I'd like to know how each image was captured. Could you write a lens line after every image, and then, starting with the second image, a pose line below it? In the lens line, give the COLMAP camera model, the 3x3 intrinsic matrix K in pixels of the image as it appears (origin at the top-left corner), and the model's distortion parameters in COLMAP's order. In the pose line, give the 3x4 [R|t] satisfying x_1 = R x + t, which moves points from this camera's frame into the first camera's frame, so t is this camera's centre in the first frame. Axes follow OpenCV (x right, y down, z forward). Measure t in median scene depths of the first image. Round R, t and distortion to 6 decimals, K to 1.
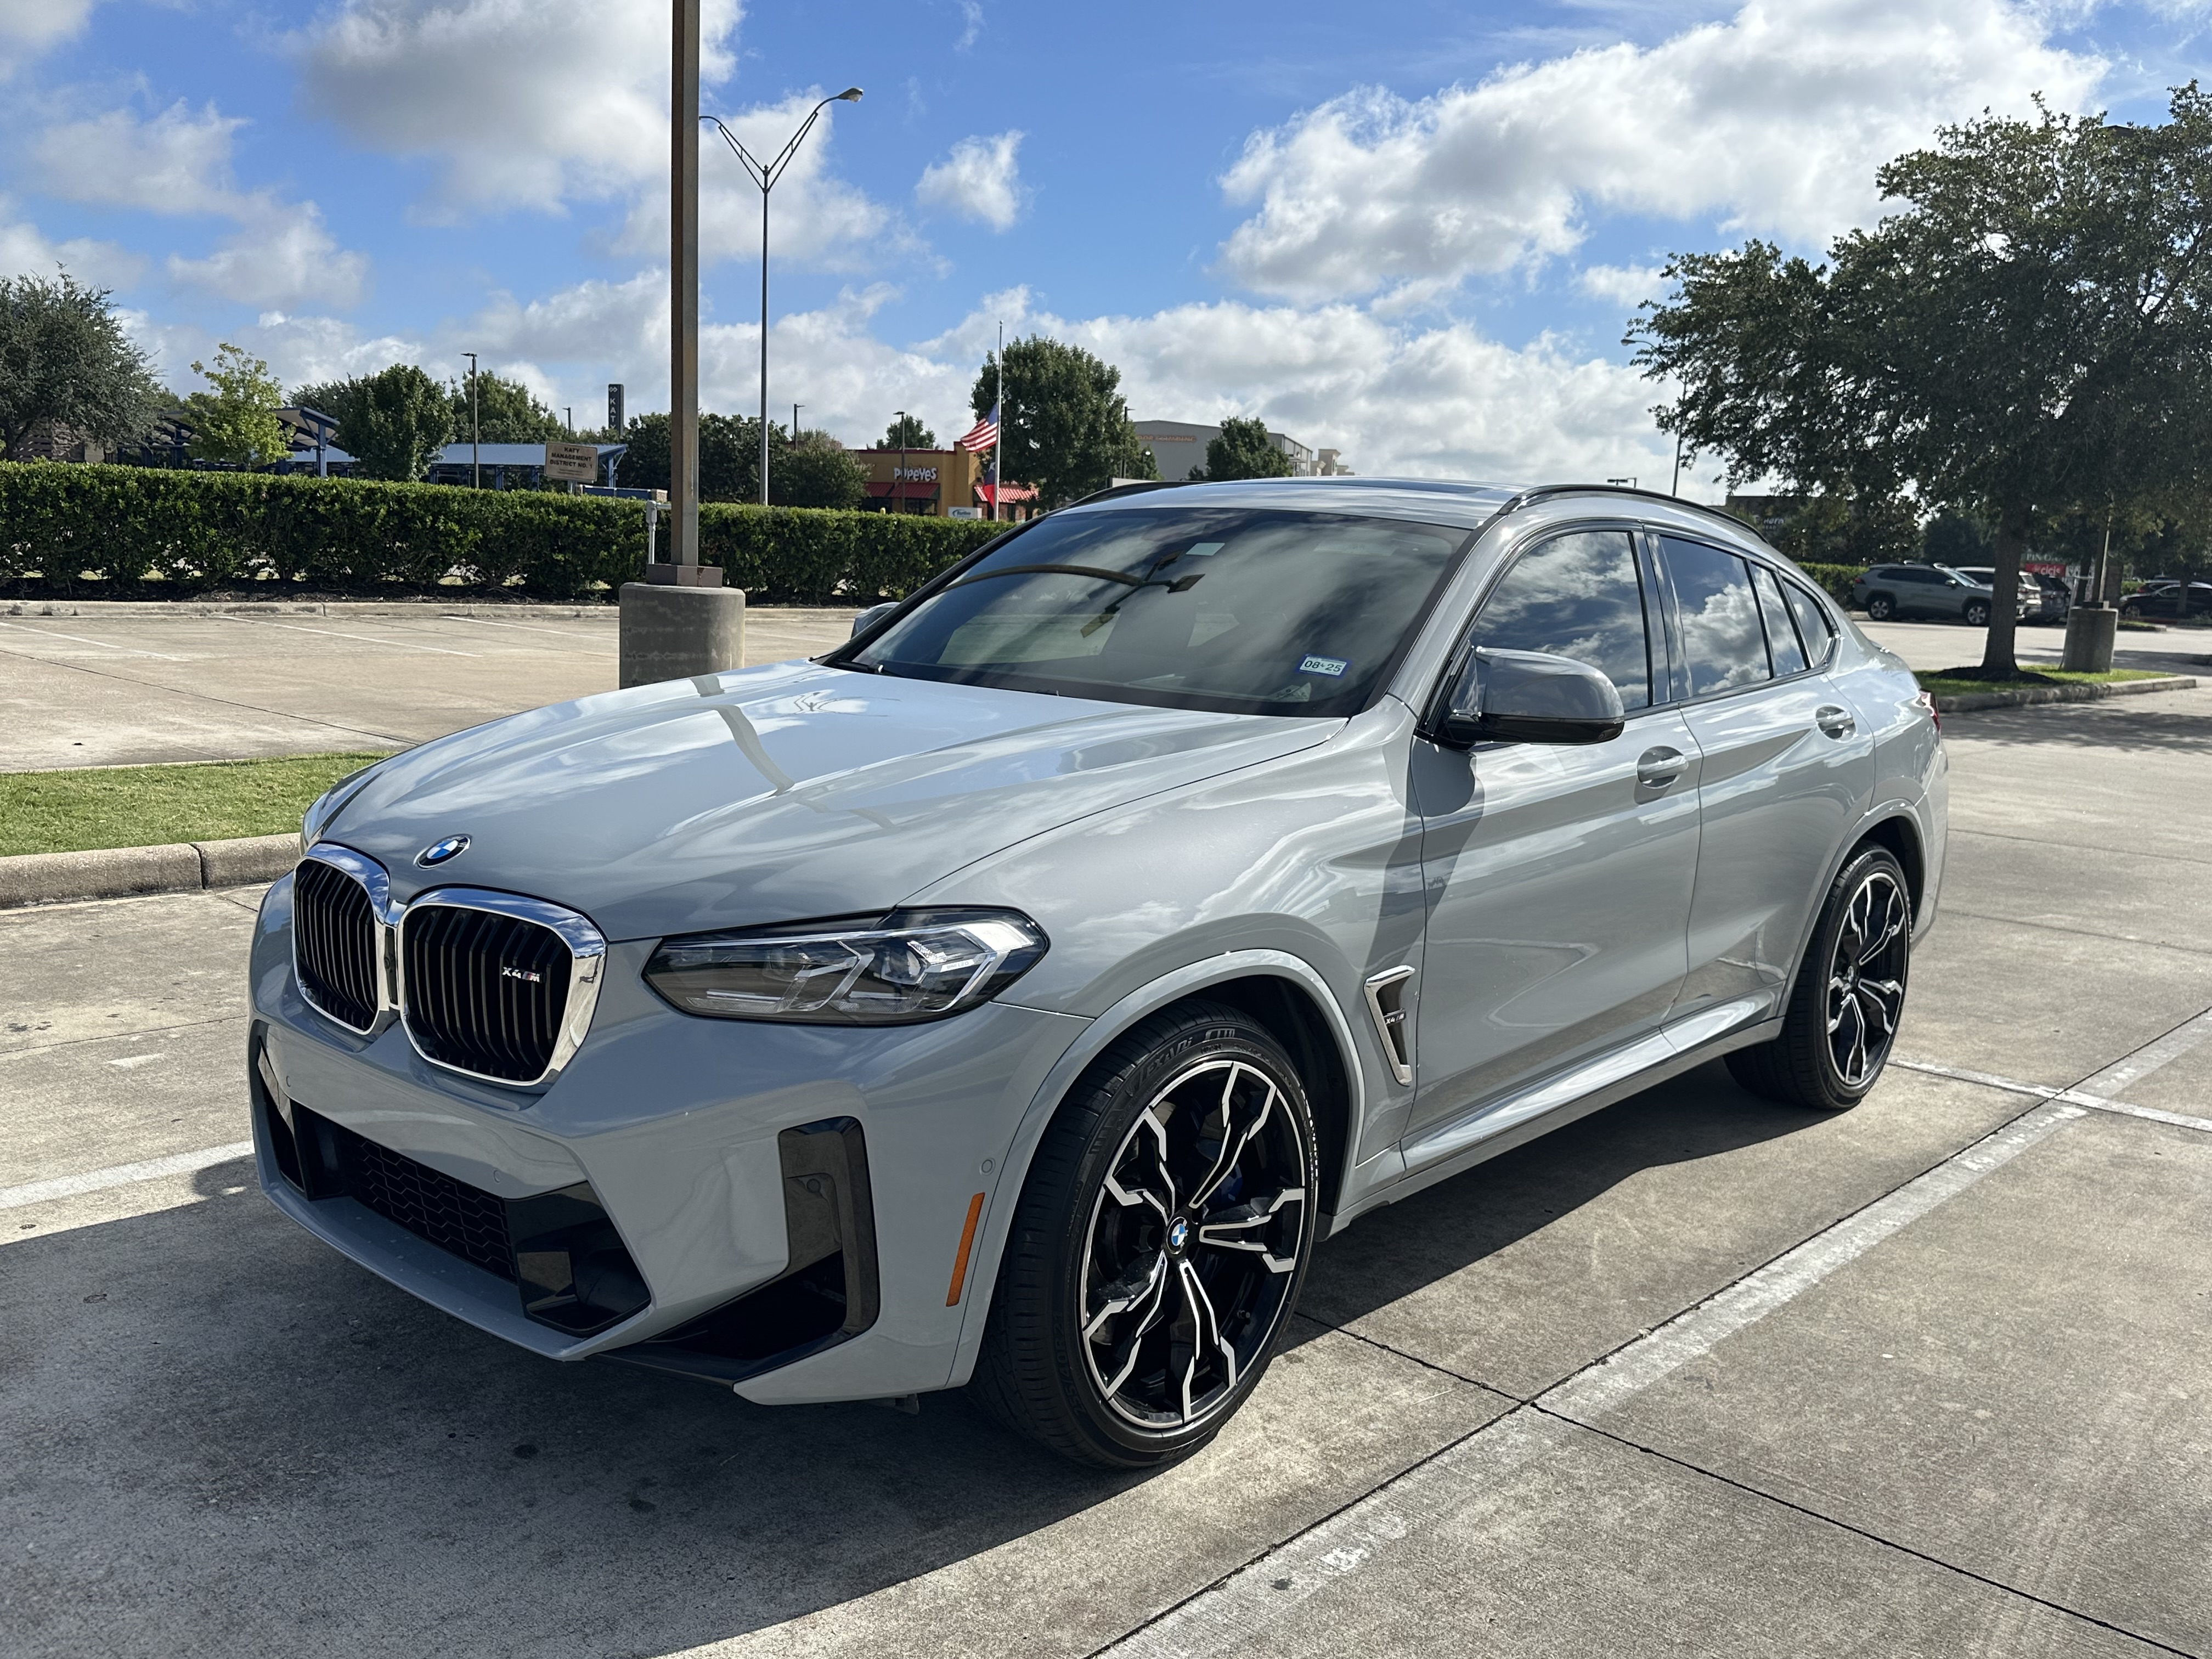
lens RADIAL K [[1853.0, 0, 1057.3], [0, 1853.0, 839.8], [0, 0, 1]] dist [0.151632, -0.258429]
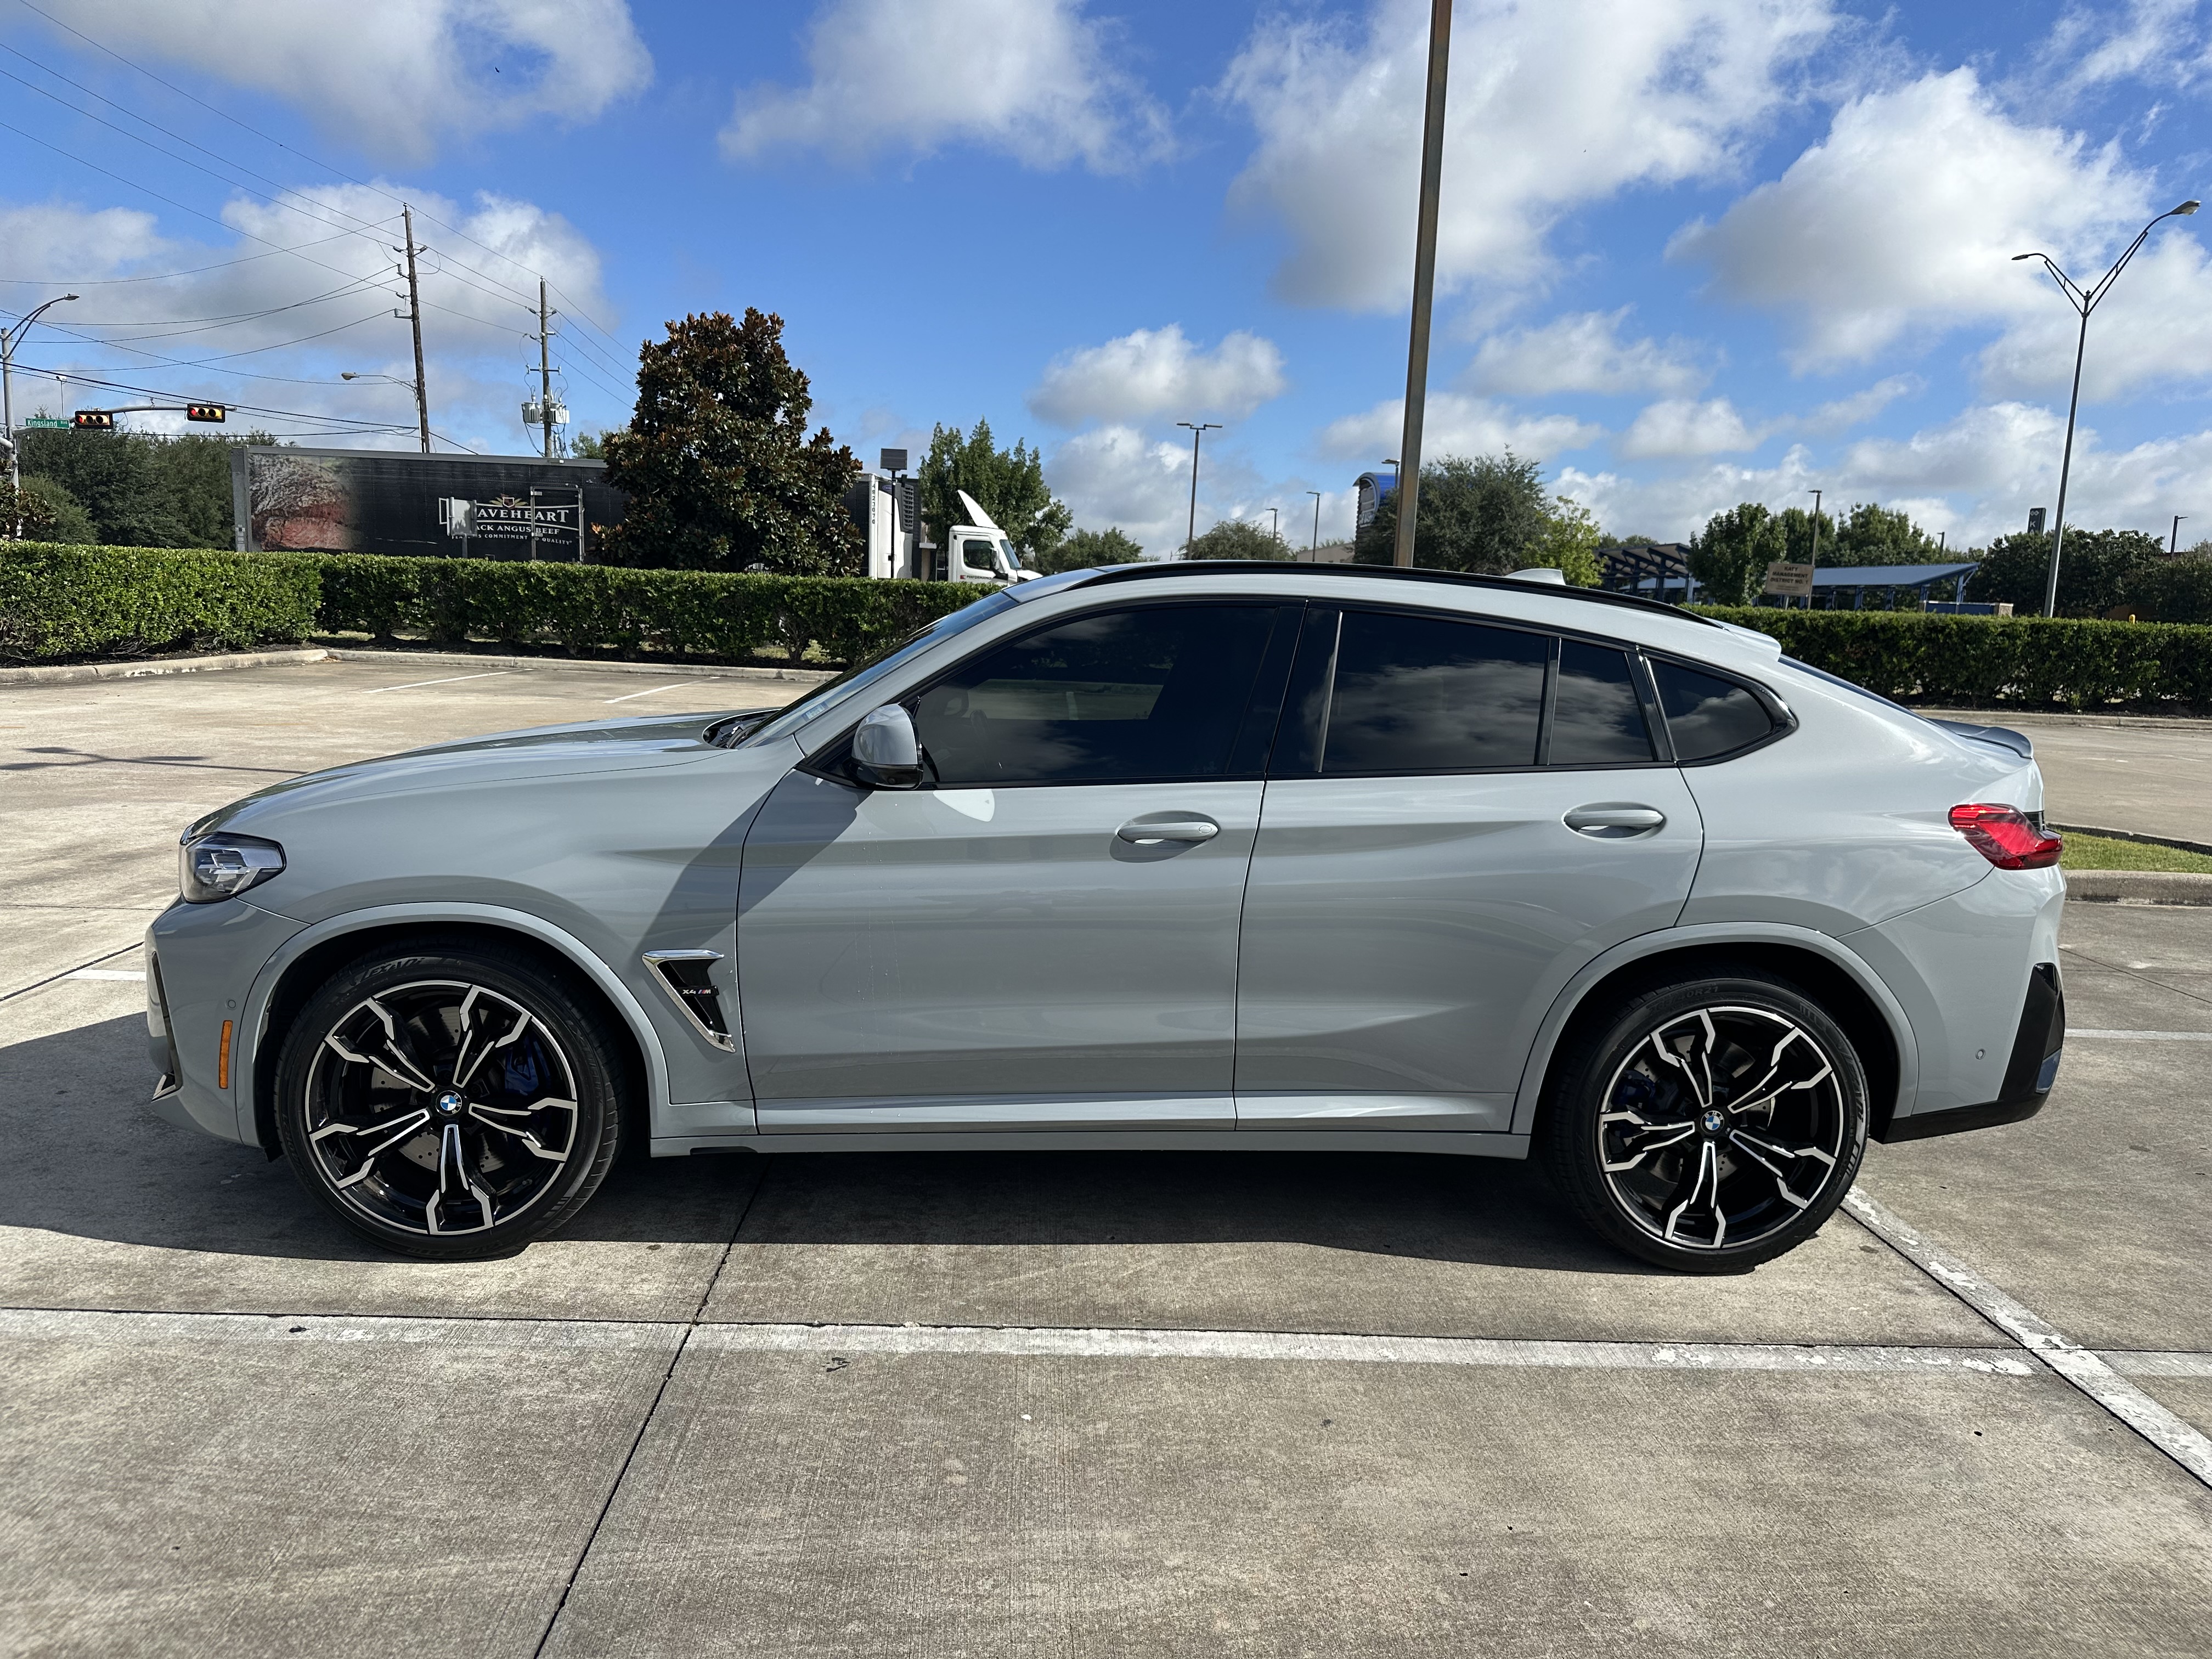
lens RADIAL K [[1533.8, 0, 1103.6], [0, 1533.8, 877.1], [0, 0, 1]] dist [0.023619, -0.030028]
pose [[0.713002, 0.109879, -0.692499, 0.821573], [-0.118505, 0.992321, 0.035439, -0.036744], [0.691075, 0.056796, 0.720548, 0.348368]]
